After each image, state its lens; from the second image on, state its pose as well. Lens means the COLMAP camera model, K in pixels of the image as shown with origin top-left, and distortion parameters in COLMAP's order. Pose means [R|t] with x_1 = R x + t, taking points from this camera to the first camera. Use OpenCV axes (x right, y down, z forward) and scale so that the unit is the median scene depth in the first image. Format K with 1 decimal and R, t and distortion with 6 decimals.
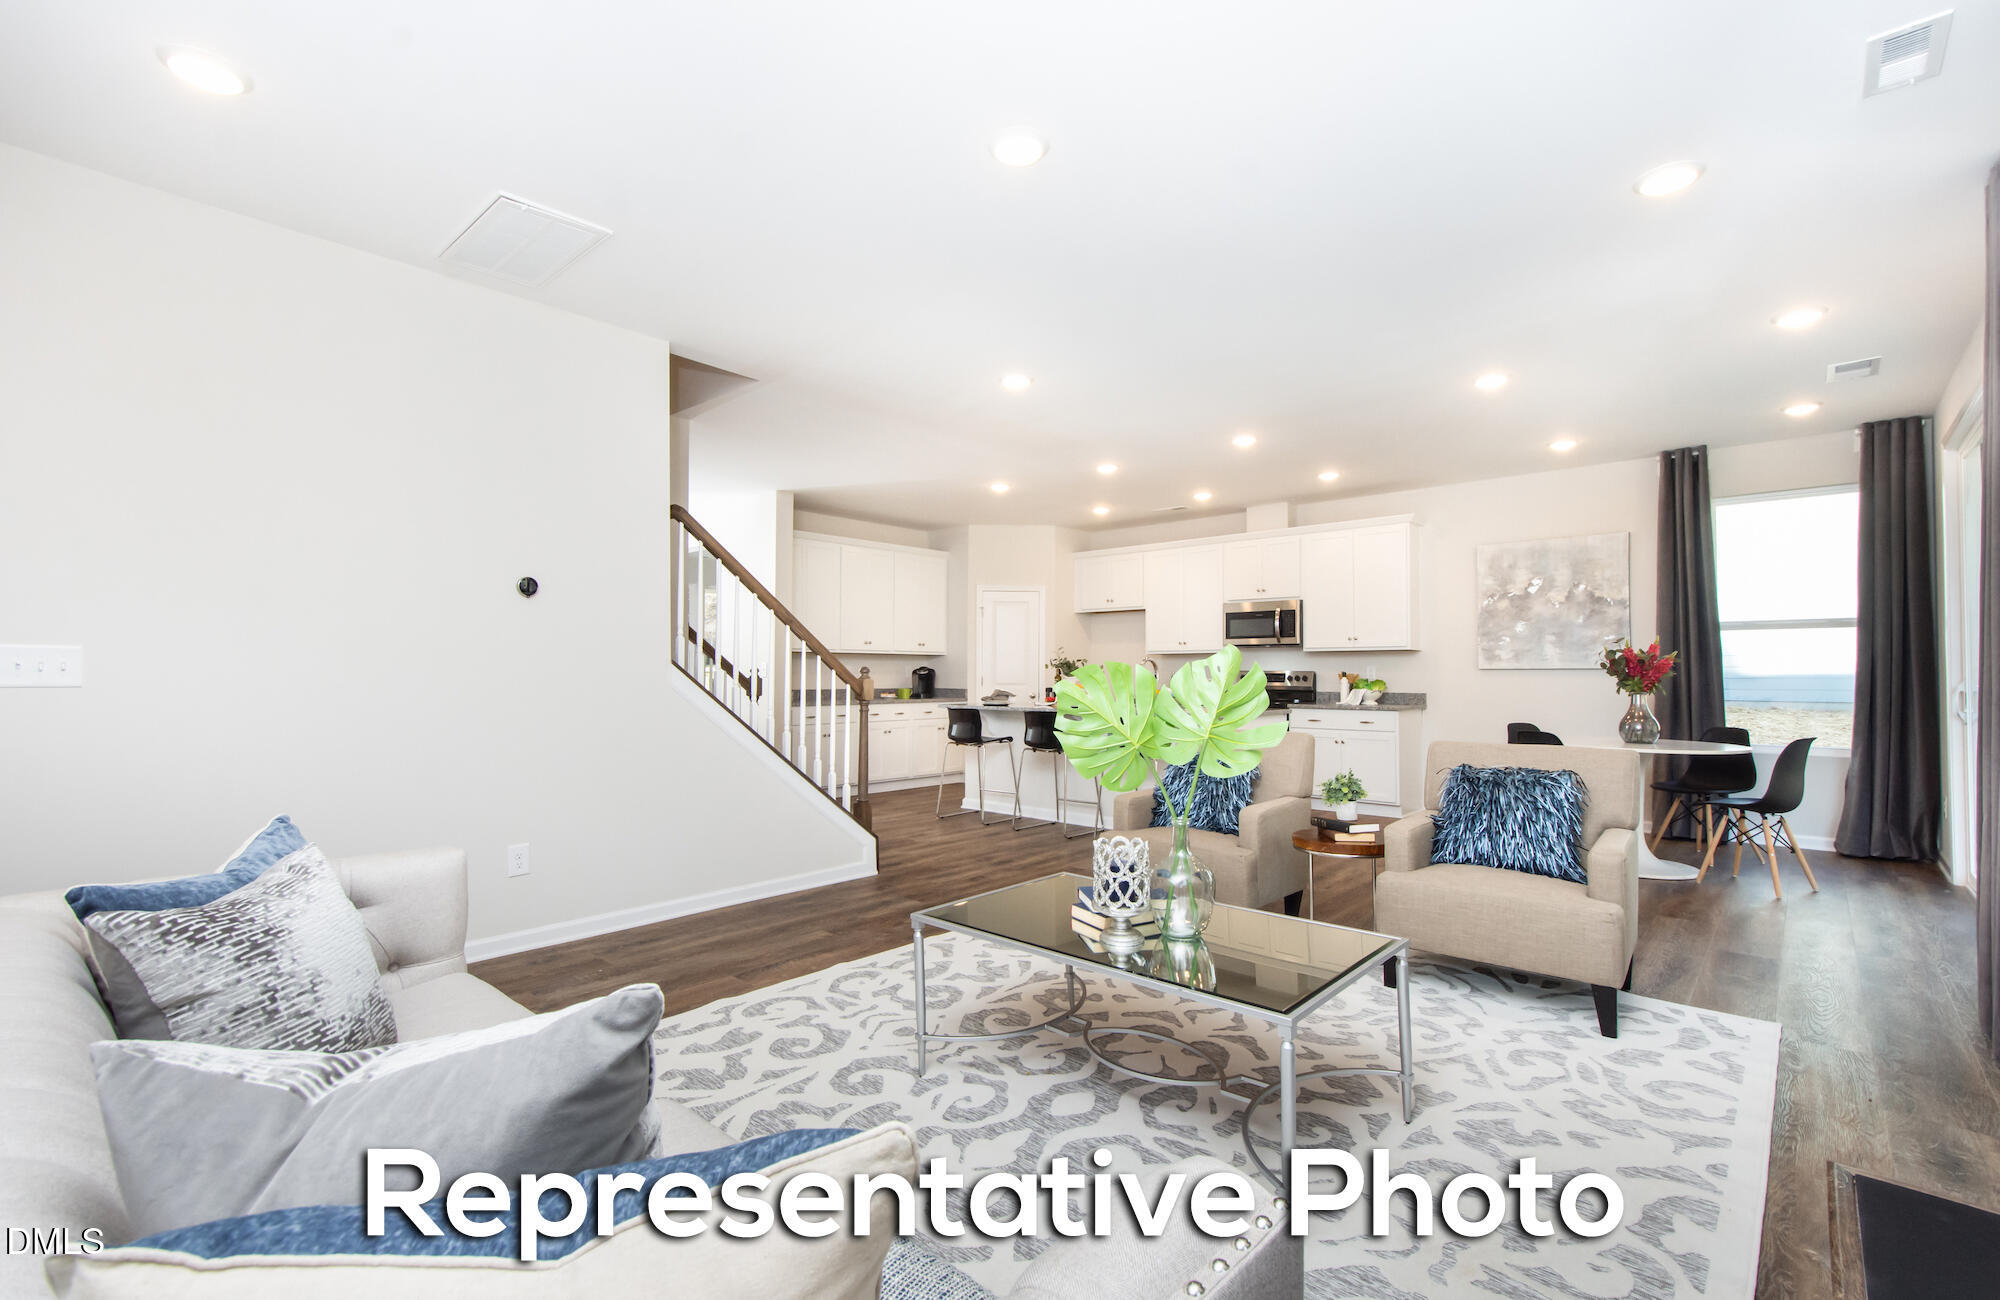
lens RADIAL K [[897.4, 0, 1007.6], [0, 897.4, 674.7], [0, 0, 1]] dist [0.021992, -0.017917]
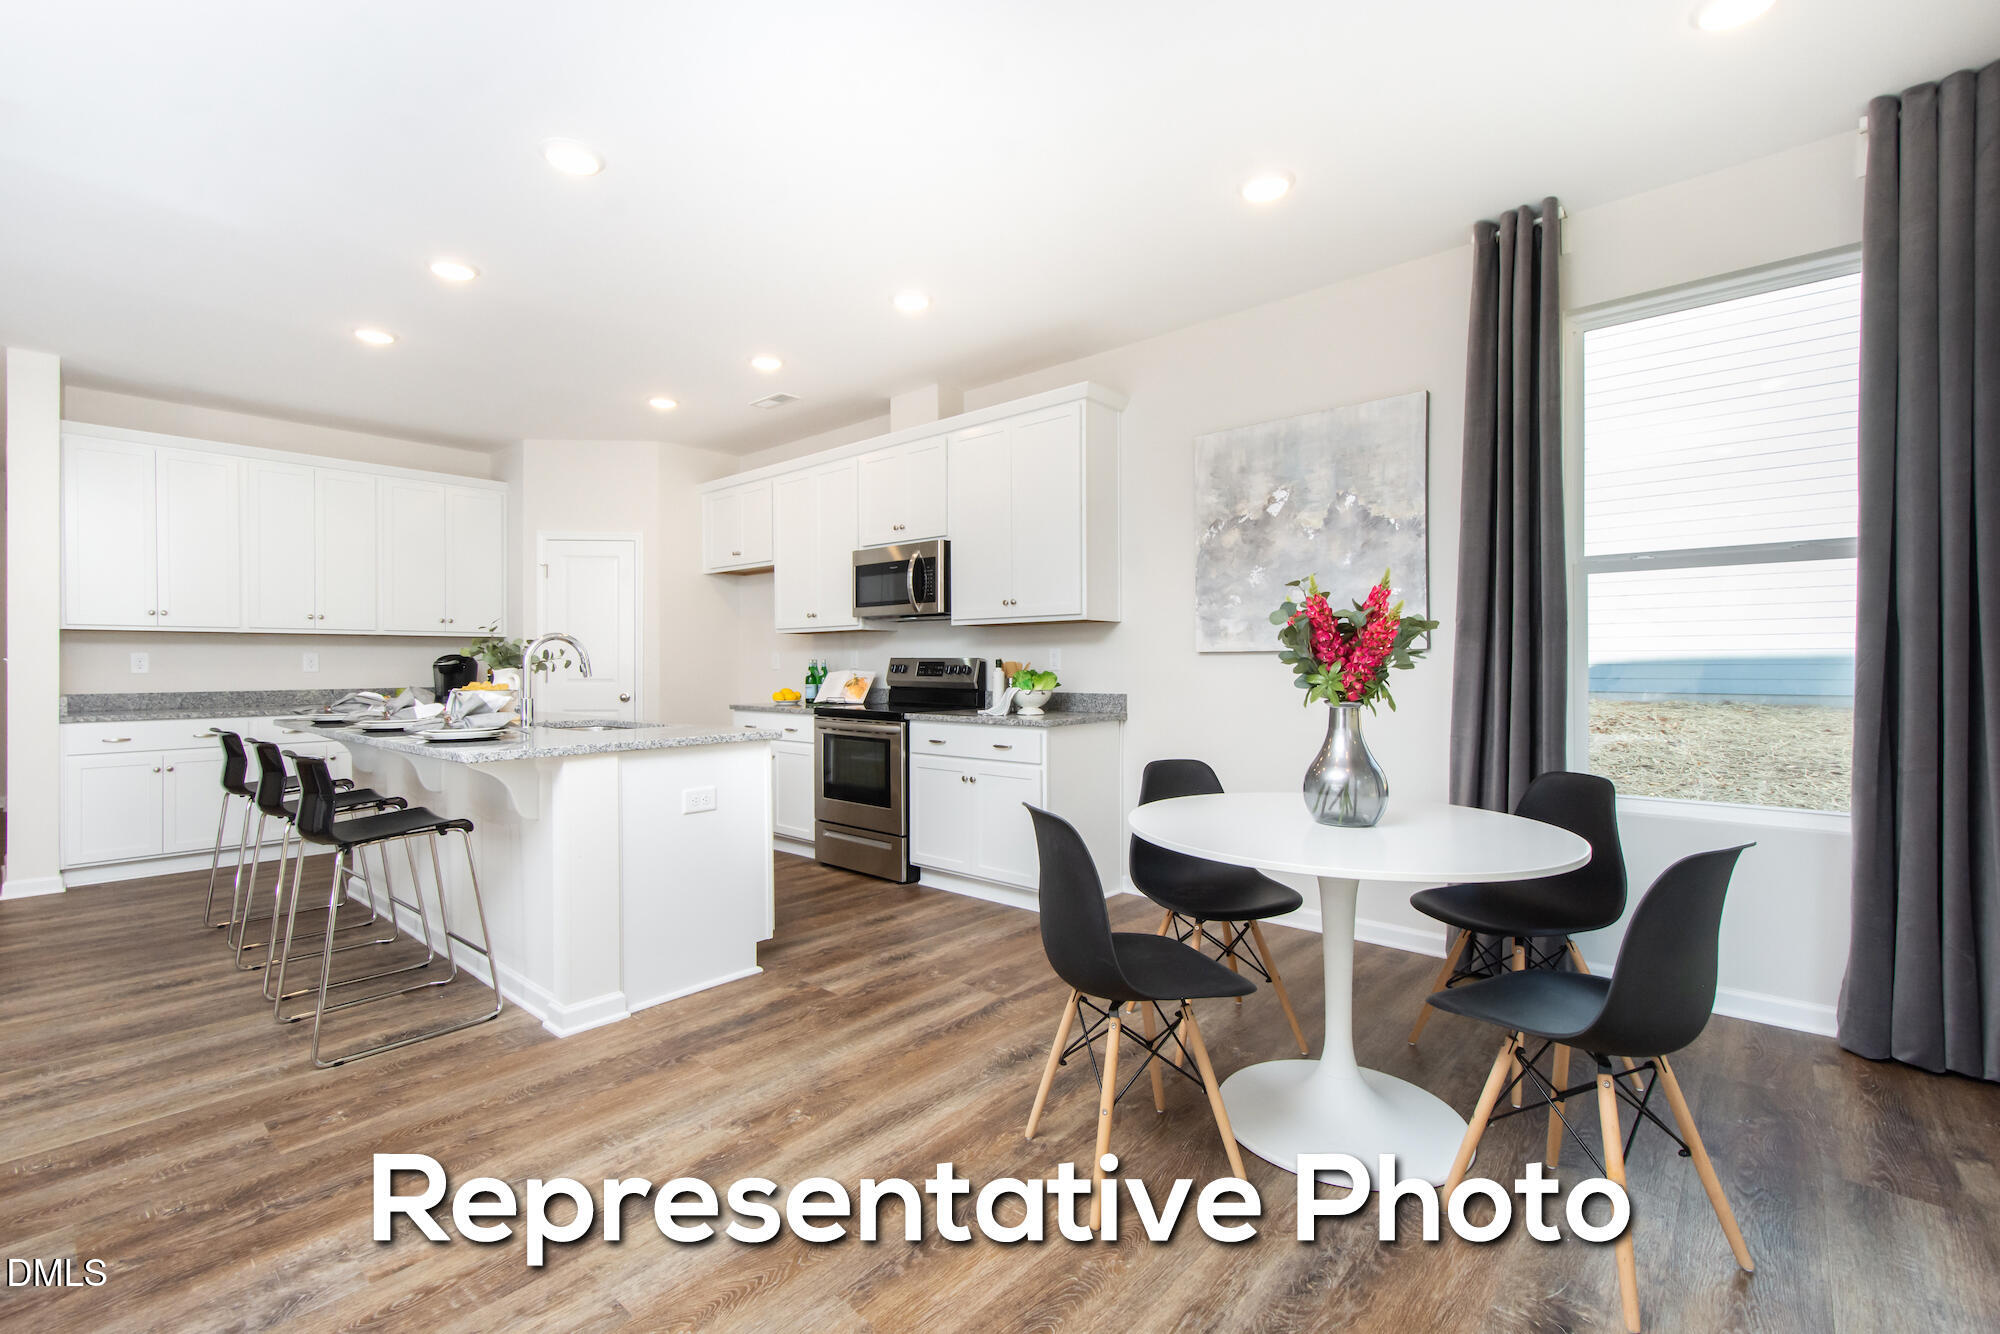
lens RADIAL K [[871.5, 0, 1034.0], [0, 871.5, 681.3], [0, 0, 1]] dist [-0.000575, -0.000571]
pose [[0.999835, -0.006151, 0.017120, 0.396698], [0.005830, 0.999808, 0.018717, 0.000983], [-0.017231, -0.018614, 0.999678, 0.433845]]
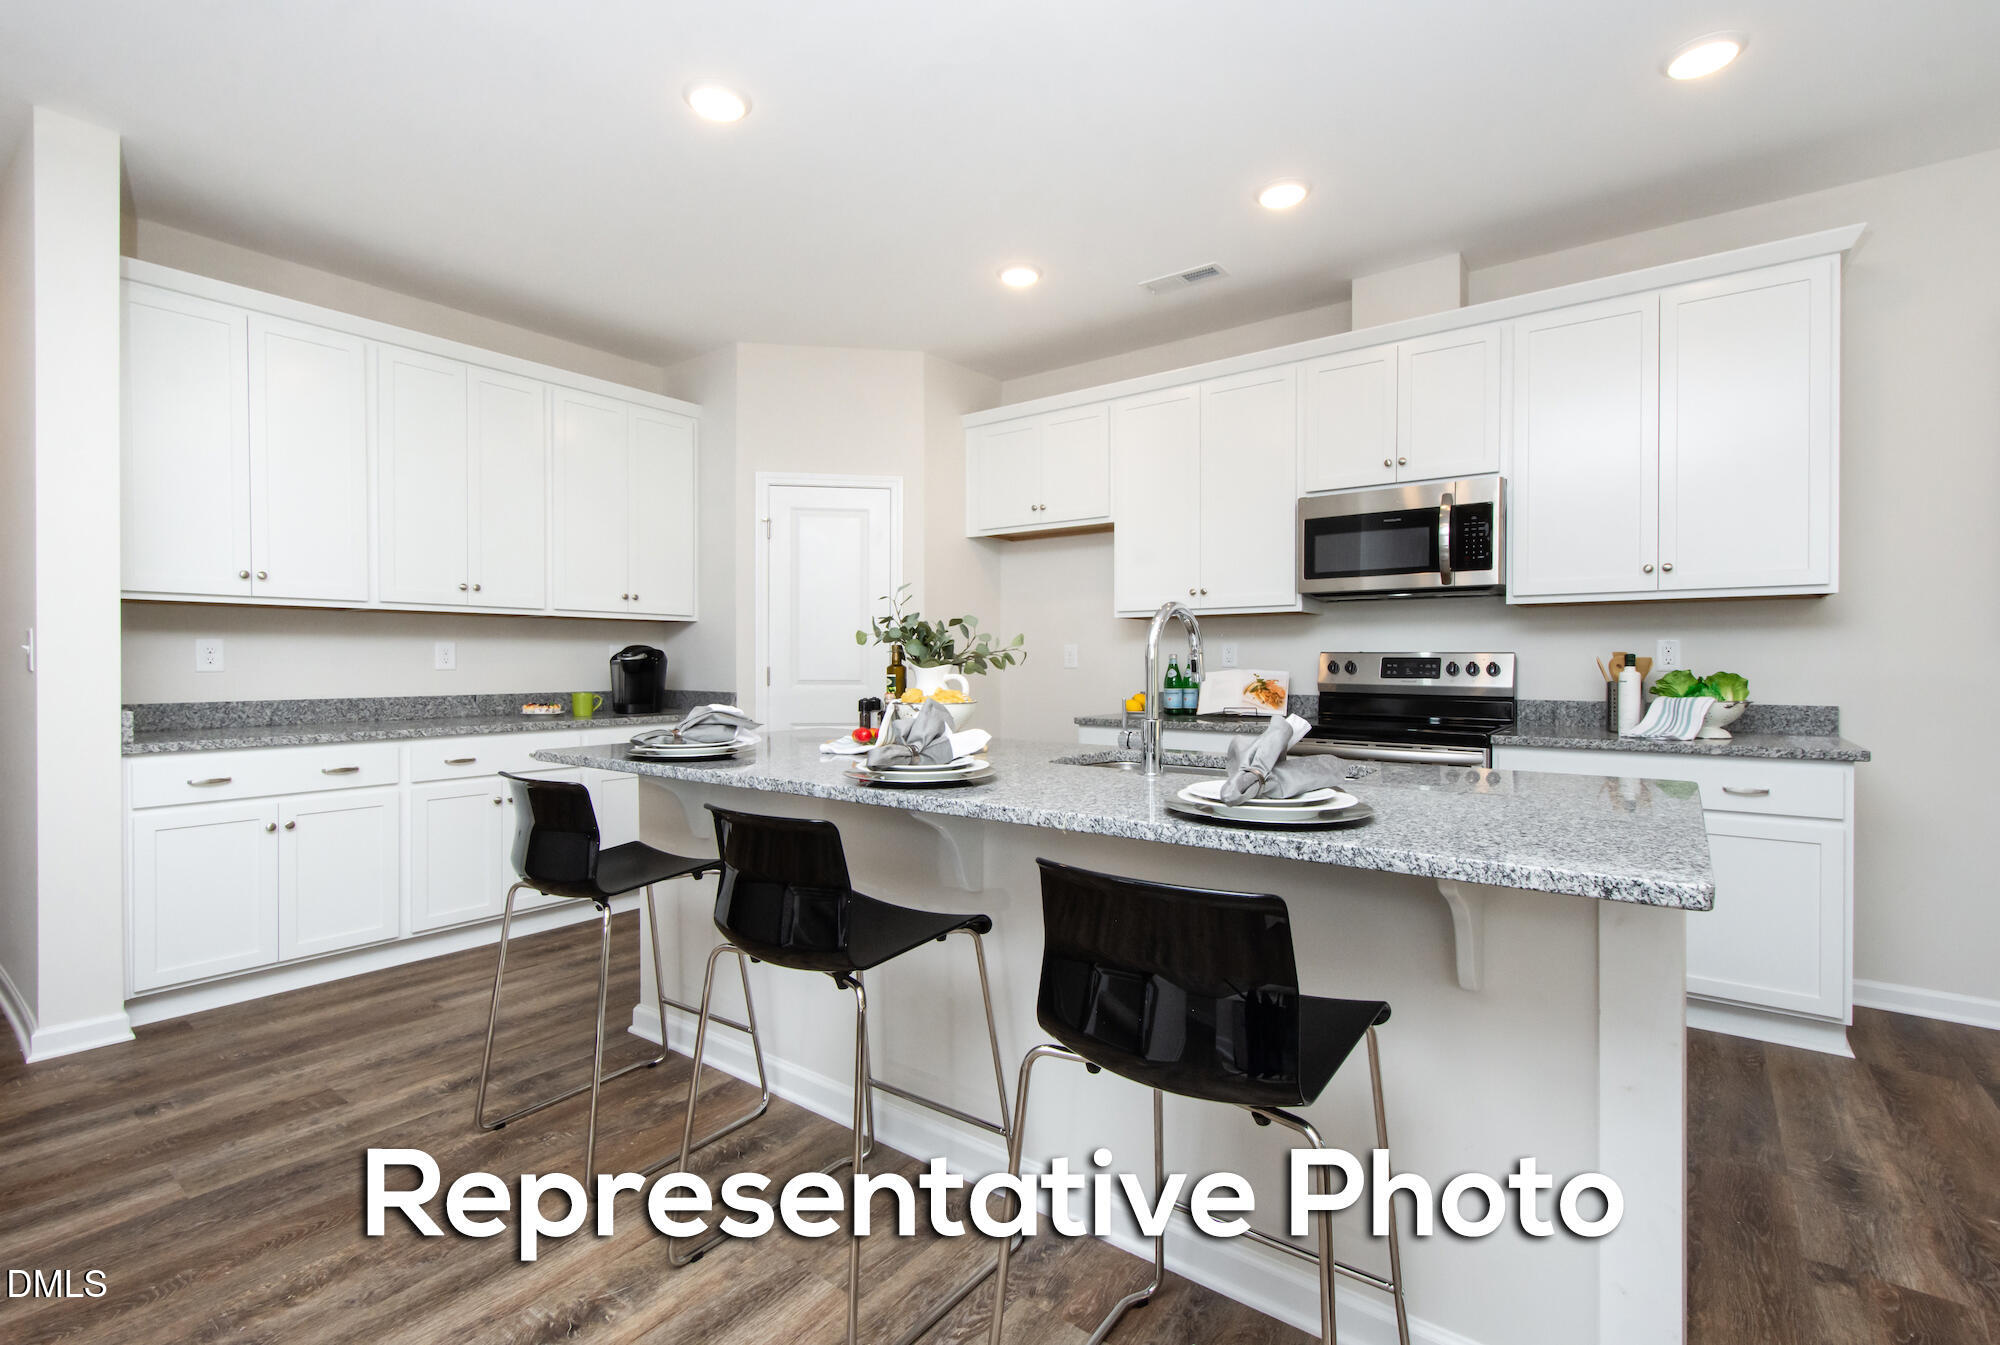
lens RADIAL K [[905.7, 0, 1000.0], [0, 905.7, 672.5], [0, 0, 1]] dist [-0.001784, -0.000485]
pose [[0.996804, -0.004002, 0.079791, 0.068072], [0.003150, 0.999937, 0.010811, 0.000188], [-0.079829, -0.010525, 0.996753, 0.640619]]
